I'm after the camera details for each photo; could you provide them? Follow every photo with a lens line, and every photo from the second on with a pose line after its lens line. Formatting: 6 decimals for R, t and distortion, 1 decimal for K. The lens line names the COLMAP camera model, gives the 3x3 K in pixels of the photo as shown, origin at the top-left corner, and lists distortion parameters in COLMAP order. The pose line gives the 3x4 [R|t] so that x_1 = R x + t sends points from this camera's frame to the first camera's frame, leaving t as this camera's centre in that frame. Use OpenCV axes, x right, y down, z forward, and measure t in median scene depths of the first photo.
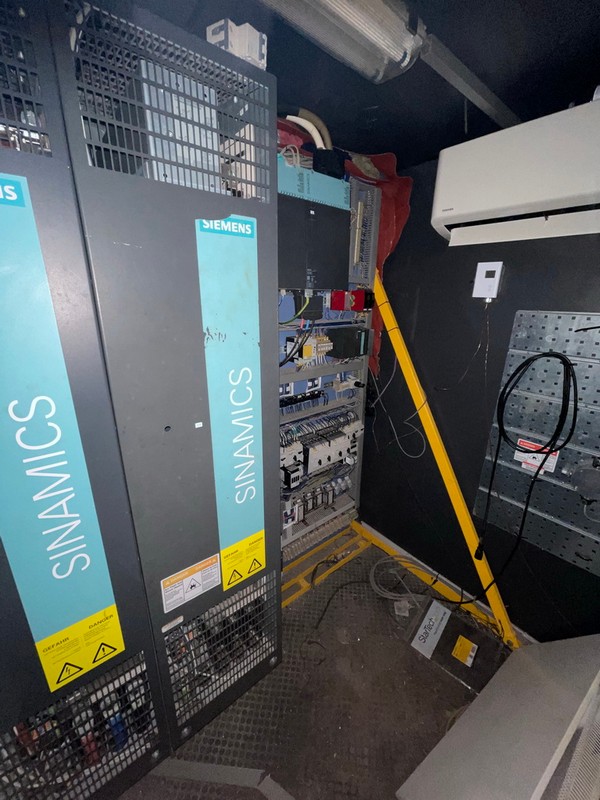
lens RADIAL K [[322.0, 0, 299.7], [0, 322.0, 396.7], [0, 0, 1]] dist [-0.004657, 0.001568]
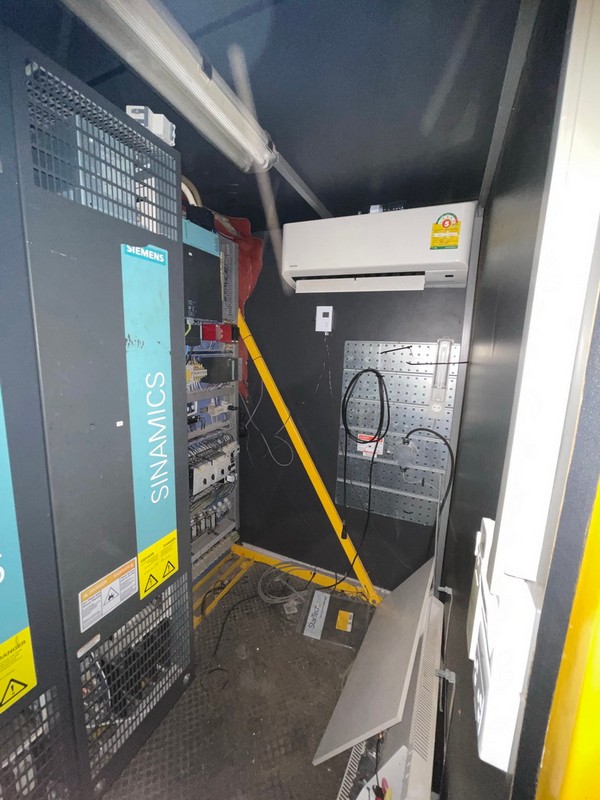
lens RADIAL K [[322.0, 0, 299.8], [0, 322.0, 396.6], [0, 0, 1]] dist [-0.004657, 0.001568]
pose [[0.894932, -0.054921, 0.442810, -0.138797], [0.113916, 0.987632, -0.107733, 0.102591], [-0.431416, 0.146857, 0.890120, -0.127766]]
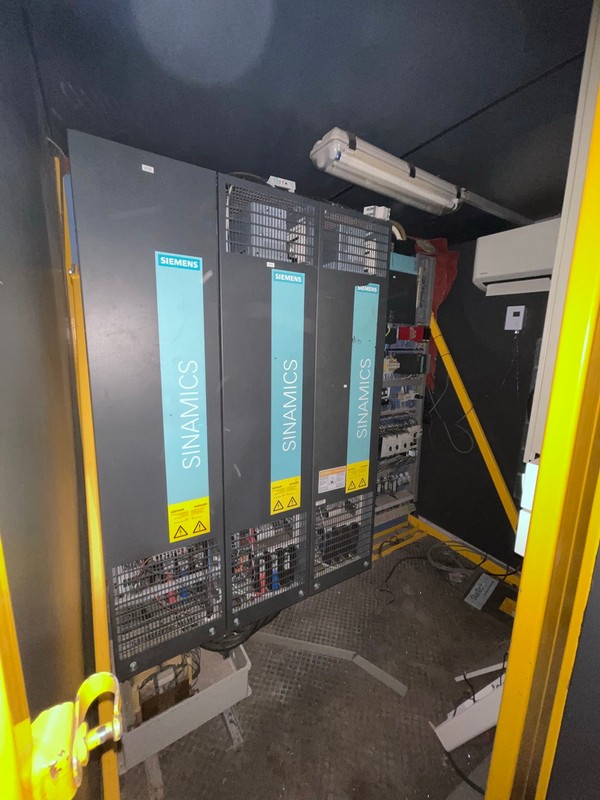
lens RADIAL K [[322.0, 0, 301.4], [0, 322.0, 396.4], [0, 0, 1]] dist [-0.004657, 0.001568]
pose [[0.991841, 0.029689, -0.123978, -0.187988], [-0.046046, 0.990281, -0.131234, 0.232707], [0.118876, 0.135872, 0.983569, -0.515464]]
